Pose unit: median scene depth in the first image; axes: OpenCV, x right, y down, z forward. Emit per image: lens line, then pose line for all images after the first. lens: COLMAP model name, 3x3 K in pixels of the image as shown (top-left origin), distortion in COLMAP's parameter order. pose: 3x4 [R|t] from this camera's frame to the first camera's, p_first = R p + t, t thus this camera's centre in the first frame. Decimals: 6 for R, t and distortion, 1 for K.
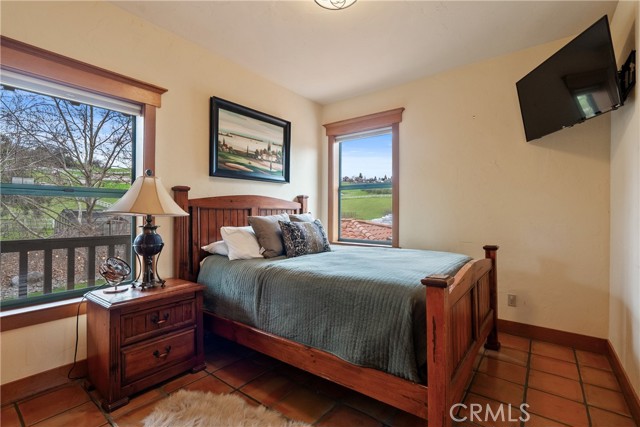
lens RADIAL K [[293.9, 0, 316.6], [0, 293.9, 212.2], [0, 0, 1]] dist [-0.003138, -0.001368]
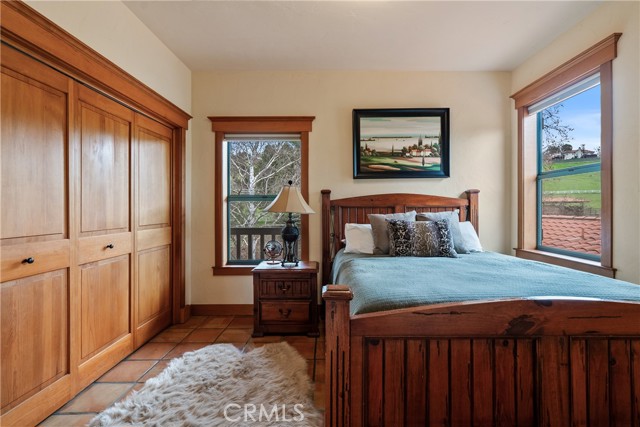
lens RADIAL K [[293.9, 0, 317.2], [0, 293.9, 212.3], [0, 0, 1]] dist [-0.003138, -0.001368]
pose [[0.614209, 0.000801, -0.789143, 0.411792], [0.005227, 0.999973, 0.005084, 0.000038], [0.789126, -0.007248, 0.614188, 0.165517]]
